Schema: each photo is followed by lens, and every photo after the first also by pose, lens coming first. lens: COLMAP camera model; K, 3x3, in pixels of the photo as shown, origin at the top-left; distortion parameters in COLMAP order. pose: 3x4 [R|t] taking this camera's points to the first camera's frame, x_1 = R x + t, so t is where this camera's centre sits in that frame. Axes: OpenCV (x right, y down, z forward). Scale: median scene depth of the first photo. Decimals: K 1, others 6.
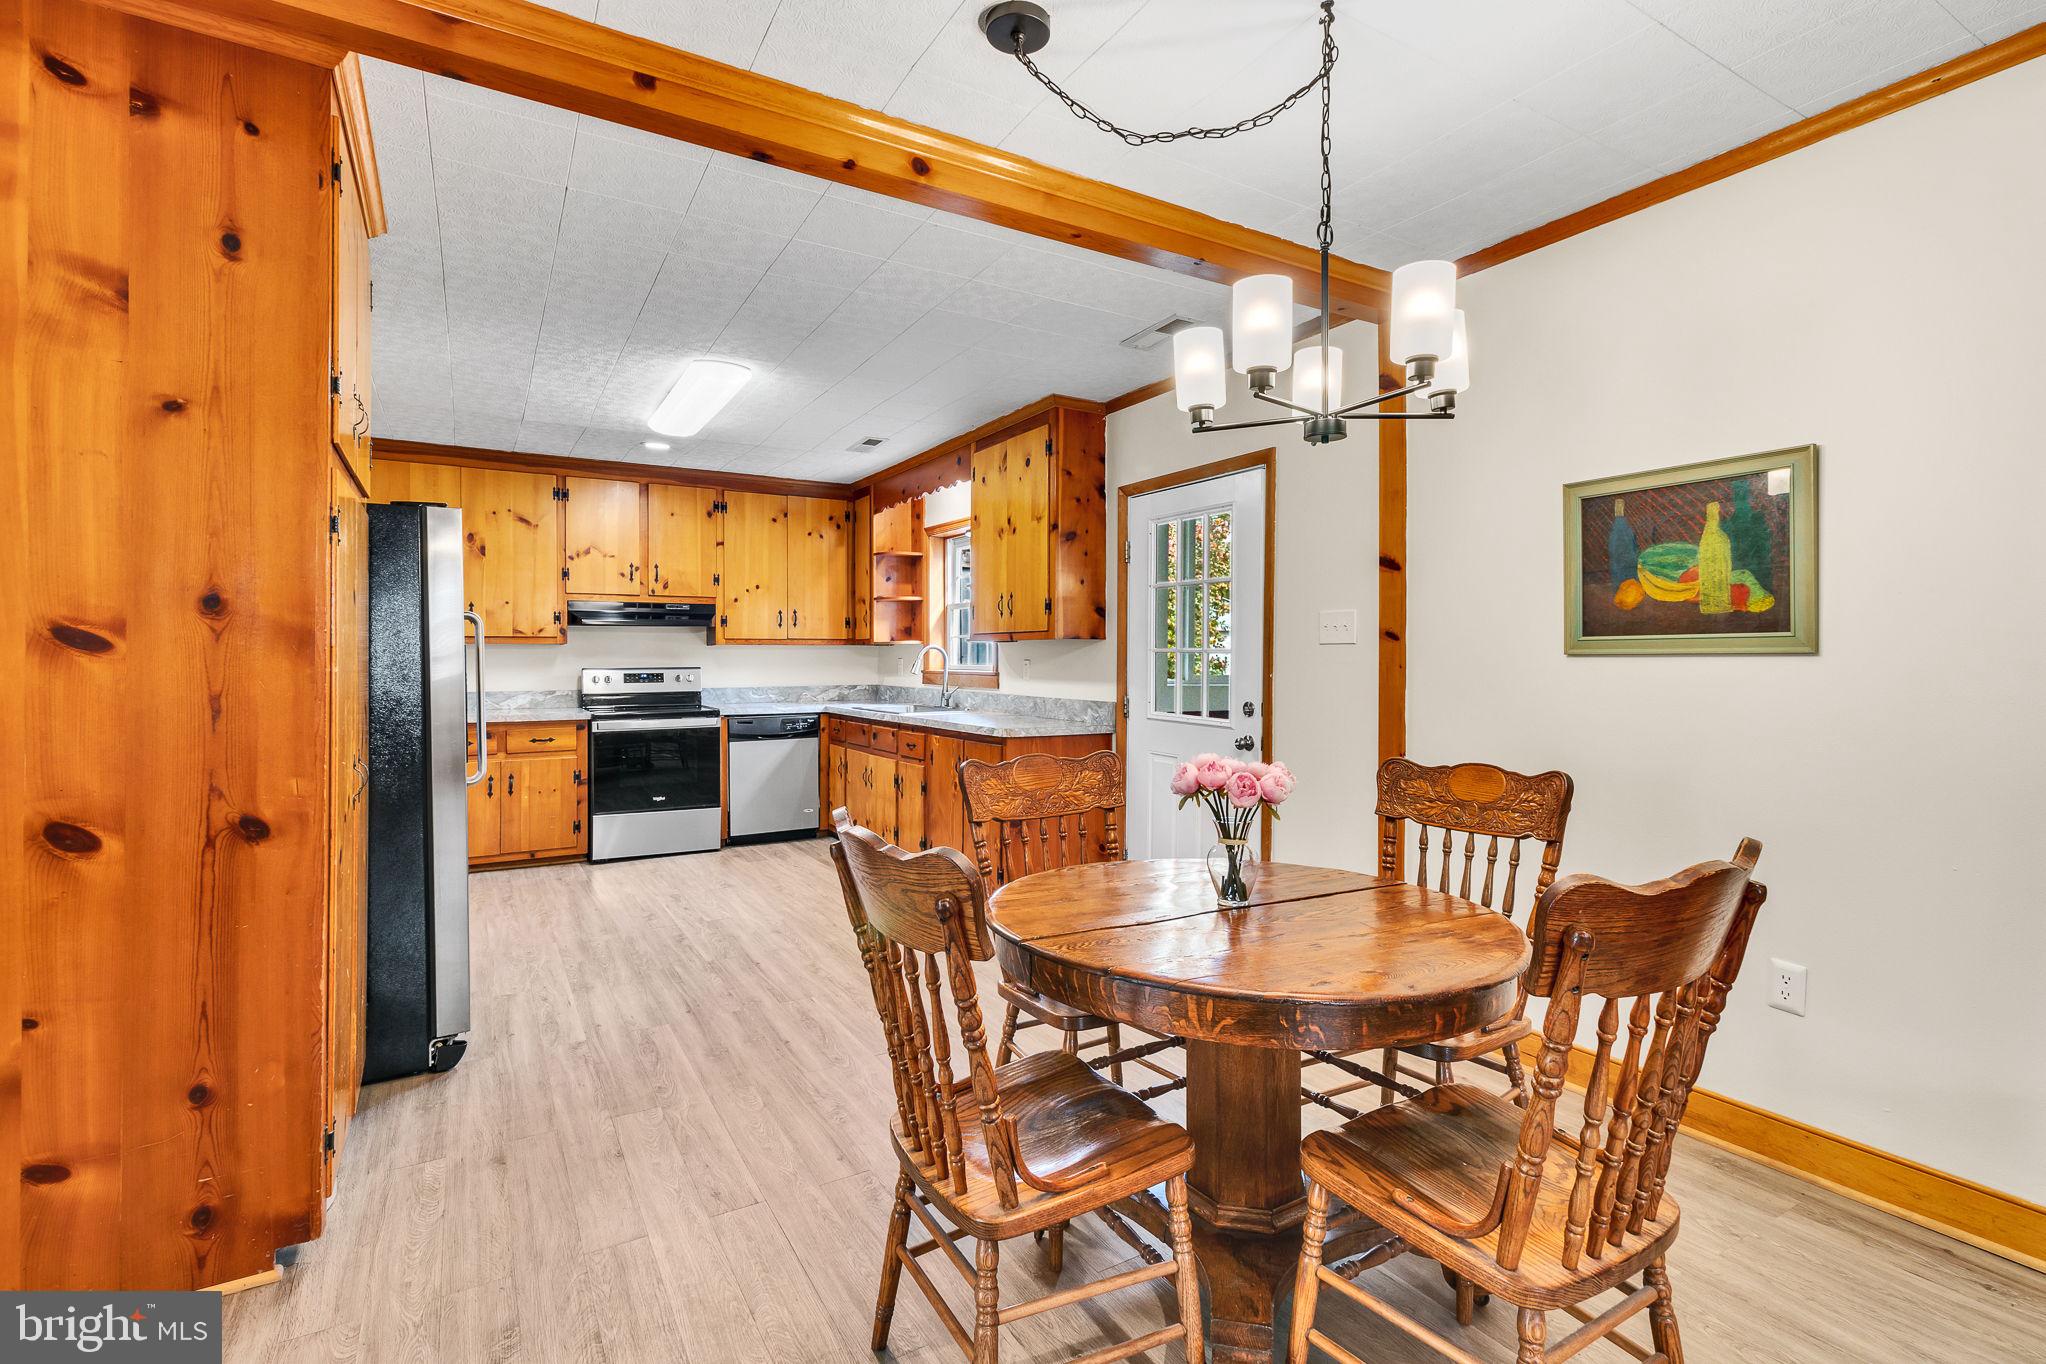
lens RADIAL K [[932.5, 0, 1031.6], [0, 932.5, 659.9], [0, 0, 1]] dist [0.000157, 0.000154]
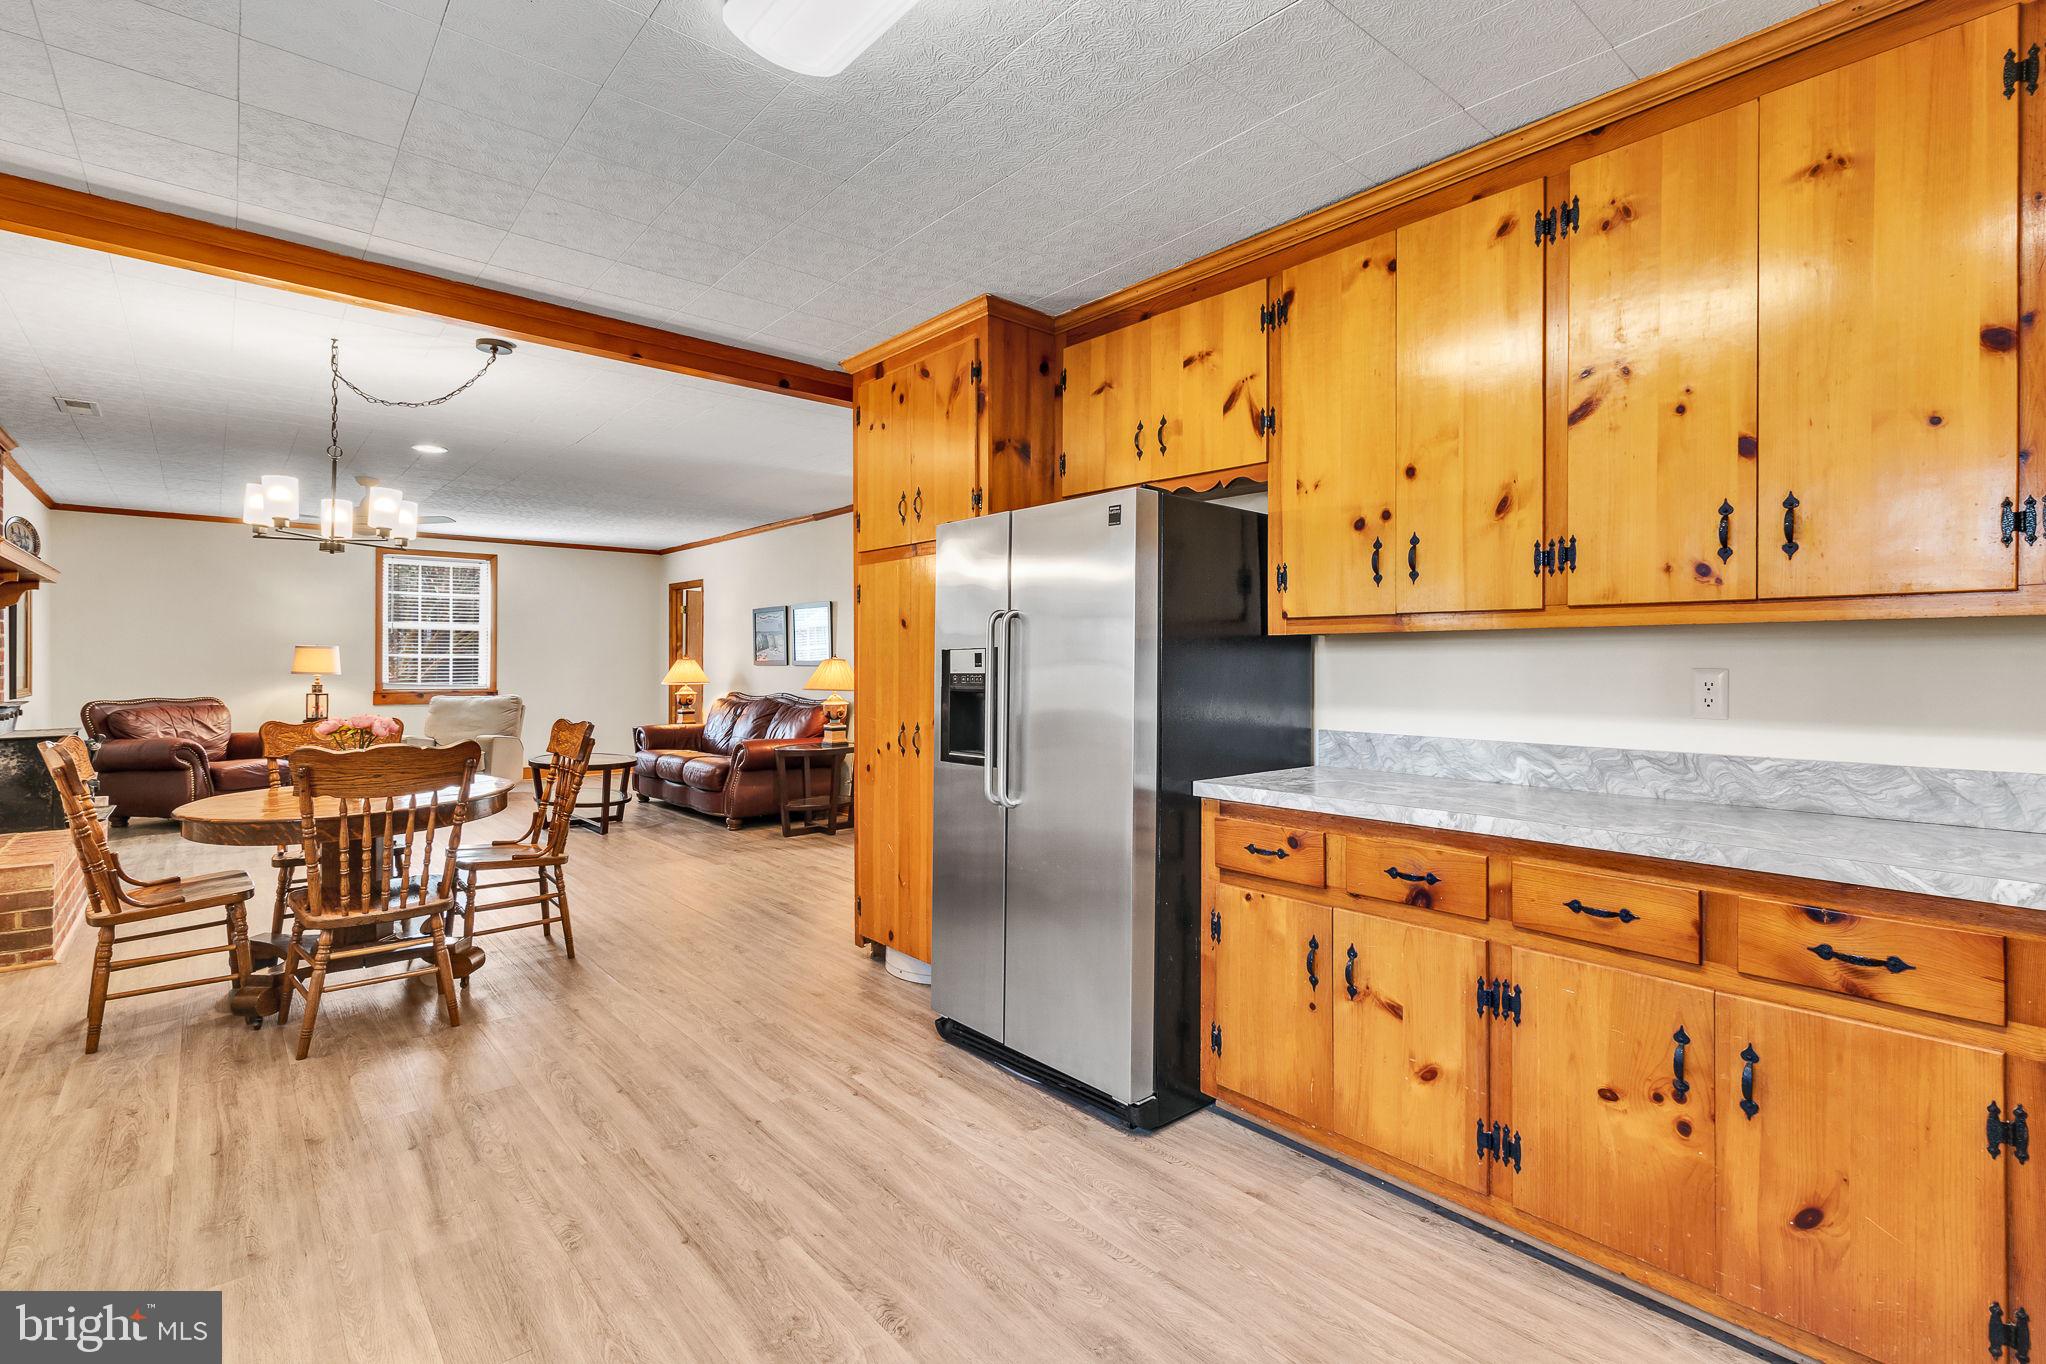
lens RADIAL K [[932.5, 0, 1031.6], [0, 932.5, 659.9], [0, 0, 1]] dist [0.000157, 0.000154]
pose [[-0.984698, -0.003669, -0.174231, -0.256495], [-0.003203, 0.999991, -0.002952, -0.000694], [0.174240, -0.002349, -0.984700, 1.012105]]
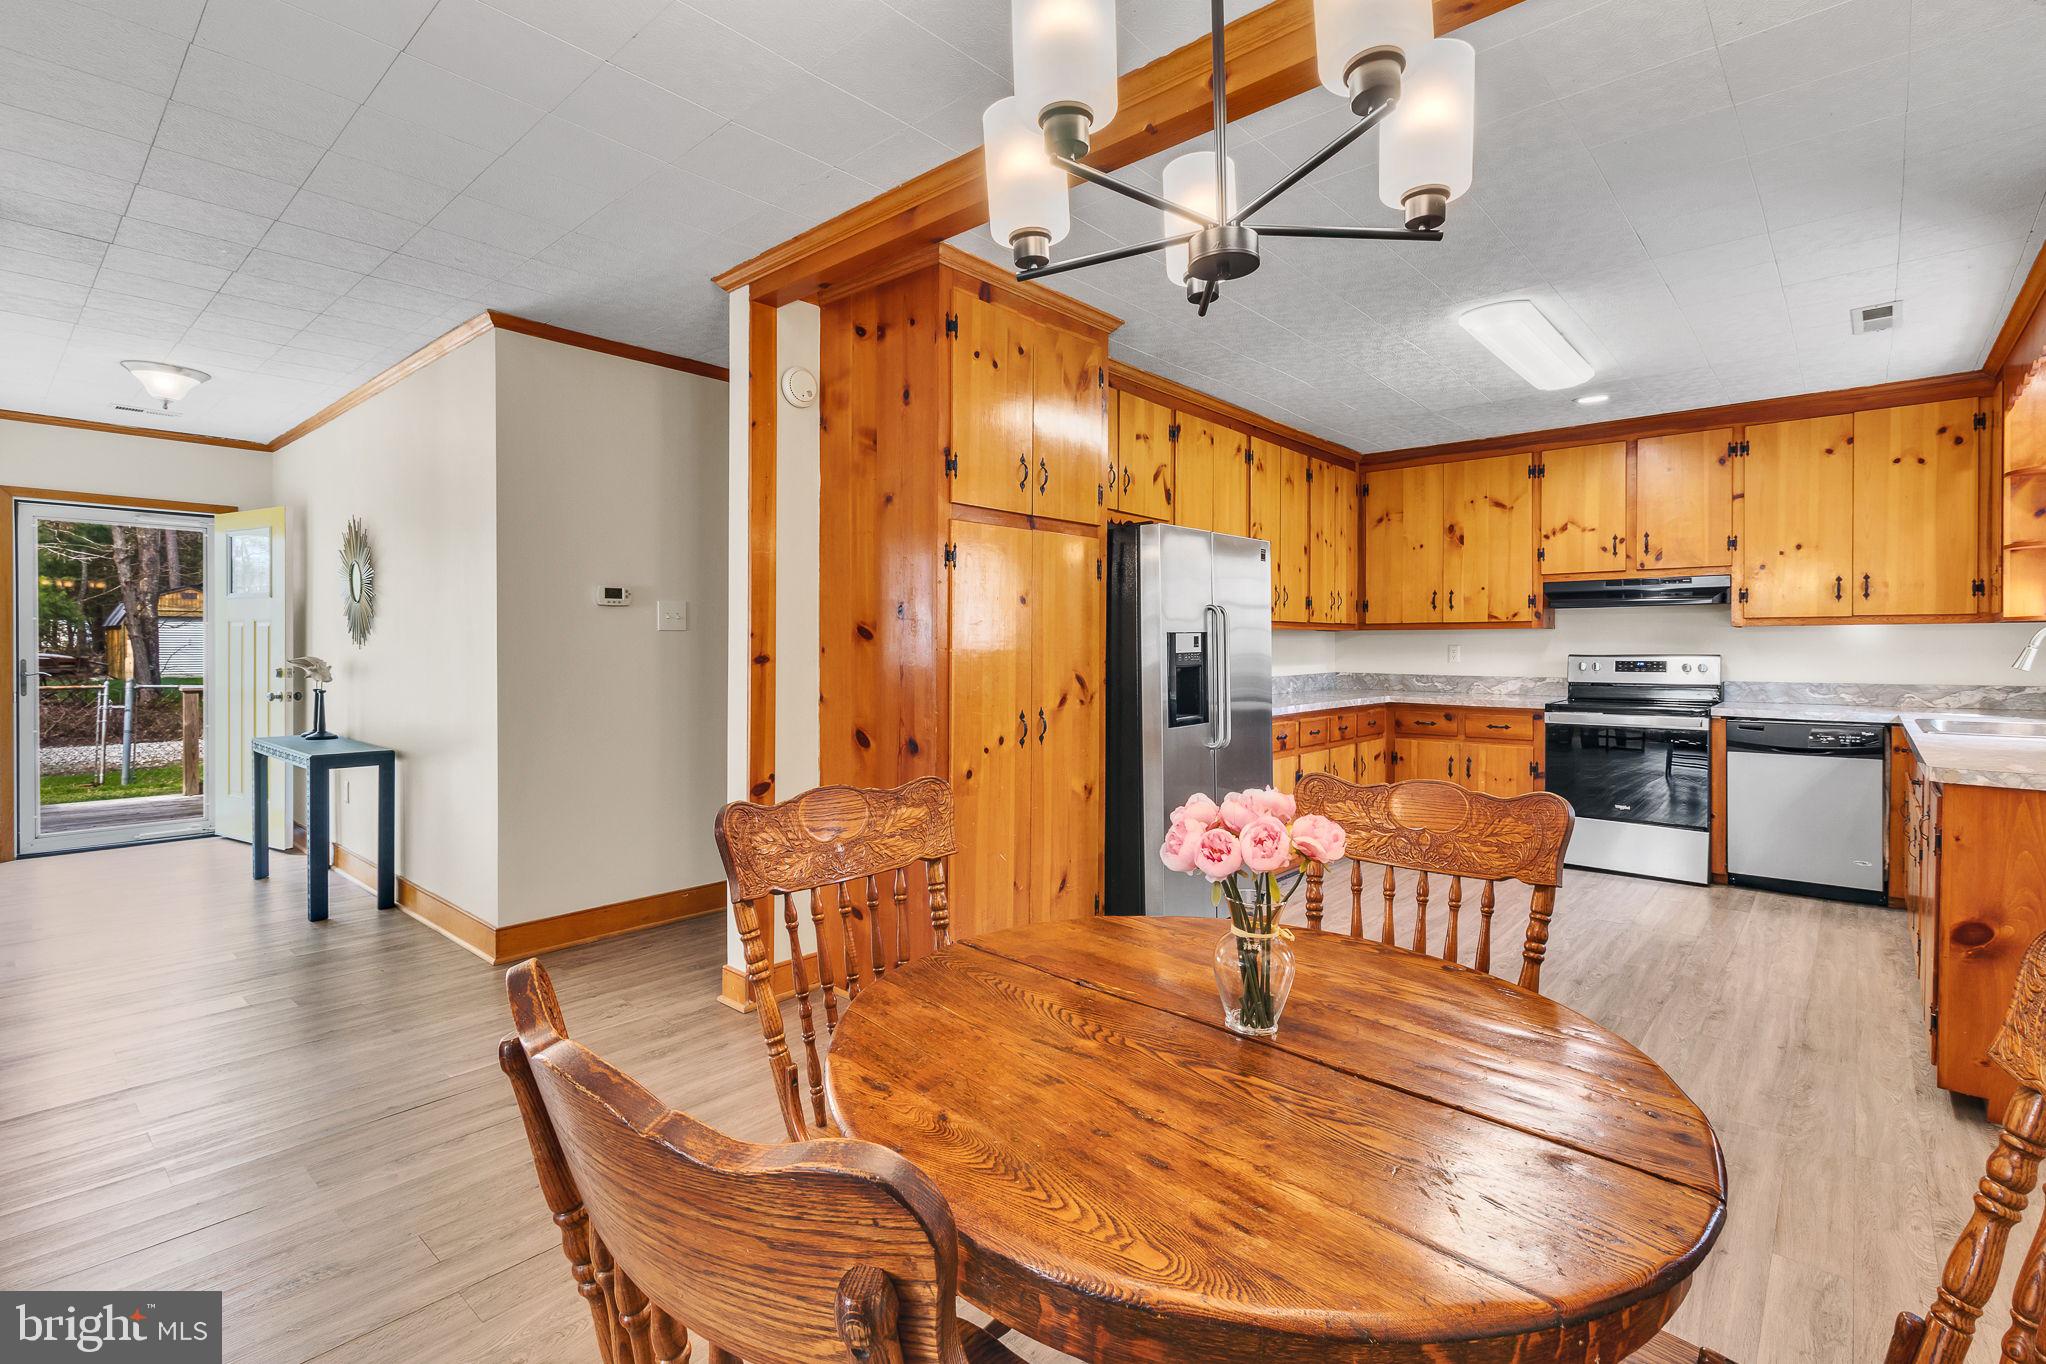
lens RADIAL K [[941.9, 0, 1037.6], [0, 941.9, 651.4], [0, 0, 1]] dist [0.000240, -0.000351]
pose [[0.303056, 0.007563, -0.952943, 0.260551], [-0.001677, 0.999971, 0.007403, -0.000036], [0.952971, -0.000645, 0.303060, 0.224055]]
